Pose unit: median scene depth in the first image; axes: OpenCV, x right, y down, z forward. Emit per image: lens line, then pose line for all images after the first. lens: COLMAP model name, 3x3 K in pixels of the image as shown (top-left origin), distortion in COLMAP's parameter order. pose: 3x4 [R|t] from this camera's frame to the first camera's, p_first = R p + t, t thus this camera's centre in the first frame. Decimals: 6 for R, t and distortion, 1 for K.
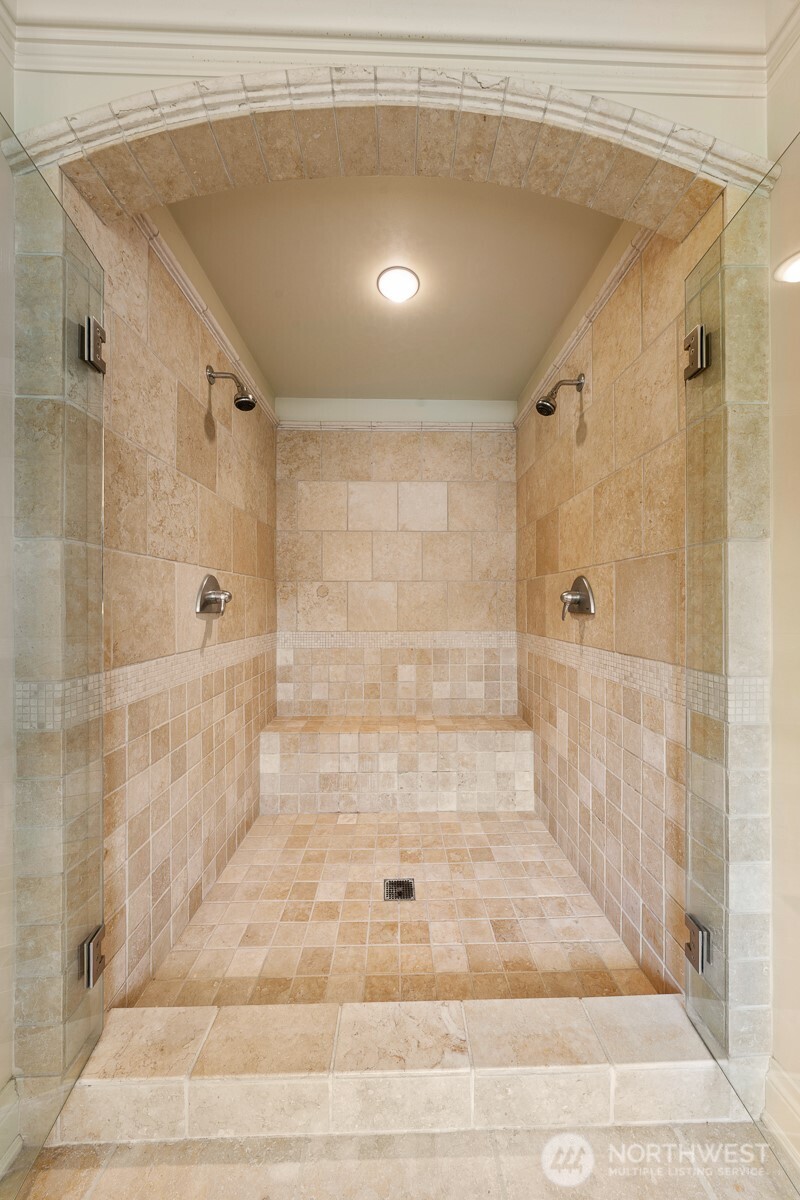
lens RADIAL K [[407.1, 0, 406.4], [0, 407.1, 605.2], [0, 0, 1]] dist [-0.001578, -0.000090]
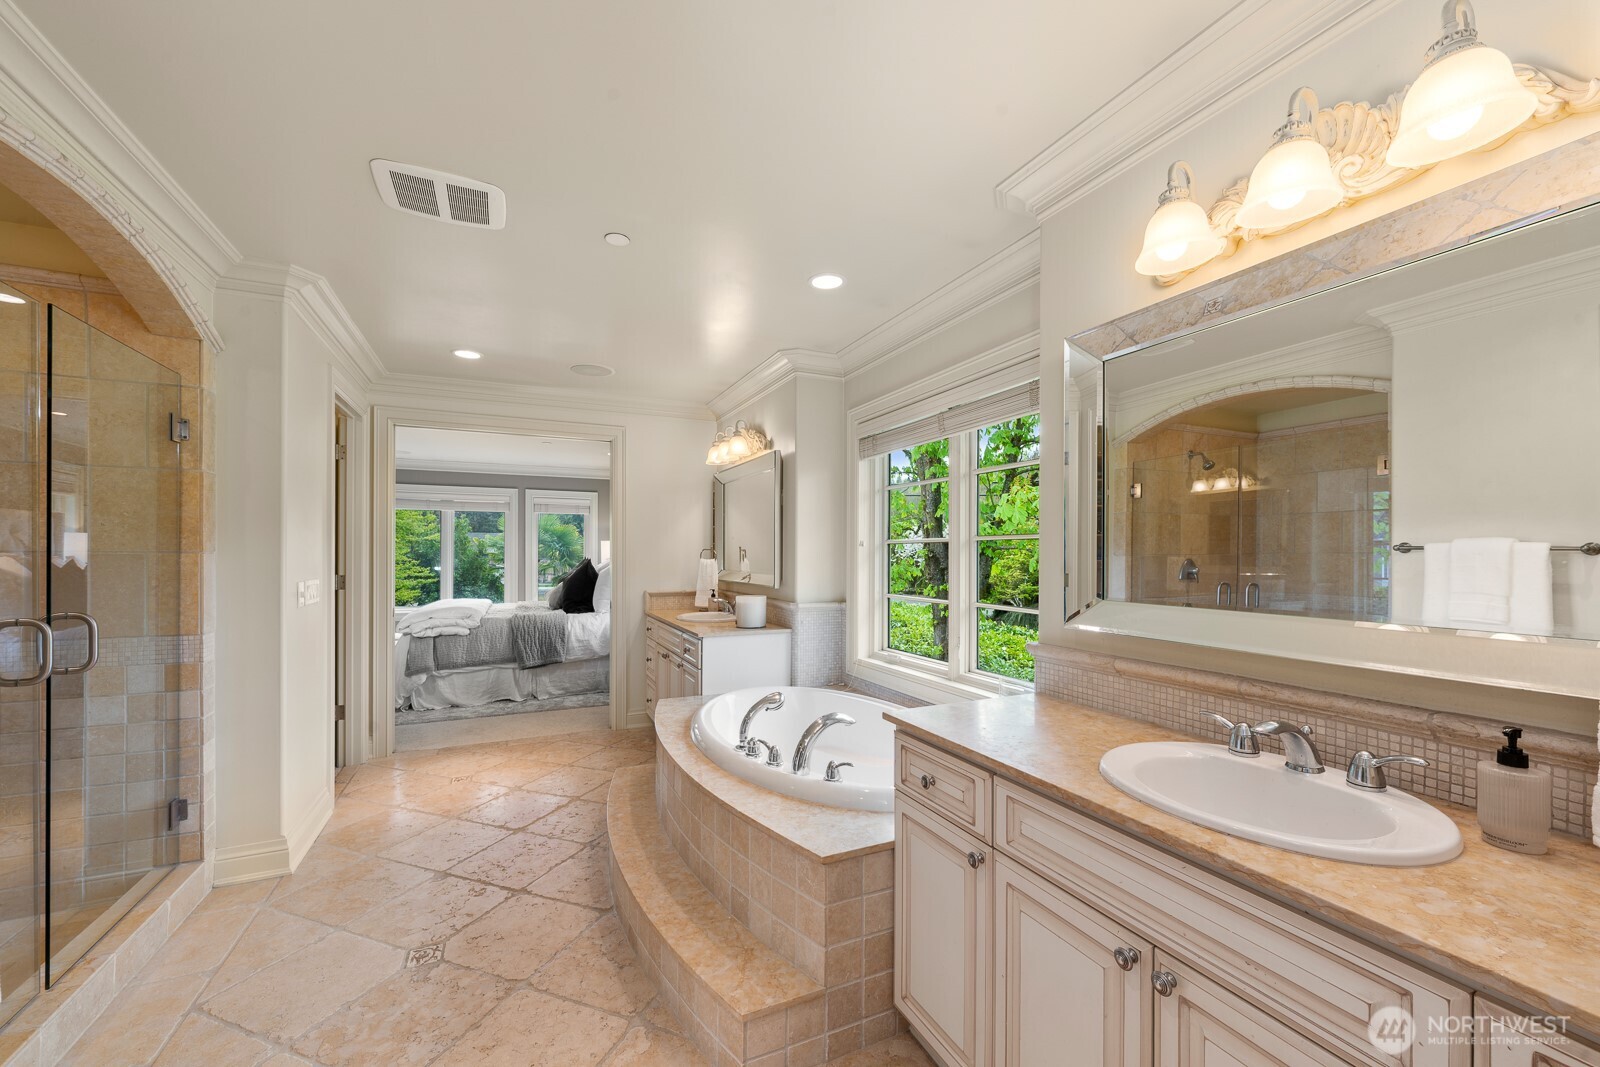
lens RADIAL K [[650.9, 0, 801.9], [0, 650.9, 549.1], [0, 0, 1]] dist [-0.003398, -0.000119]
pose [[-0.370604, 0.013476, 0.928693, -2.589230], [0.002807, 0.999906, -0.013389, -0.132569], [-0.928787, -0.002355, -0.370607, -0.295136]]
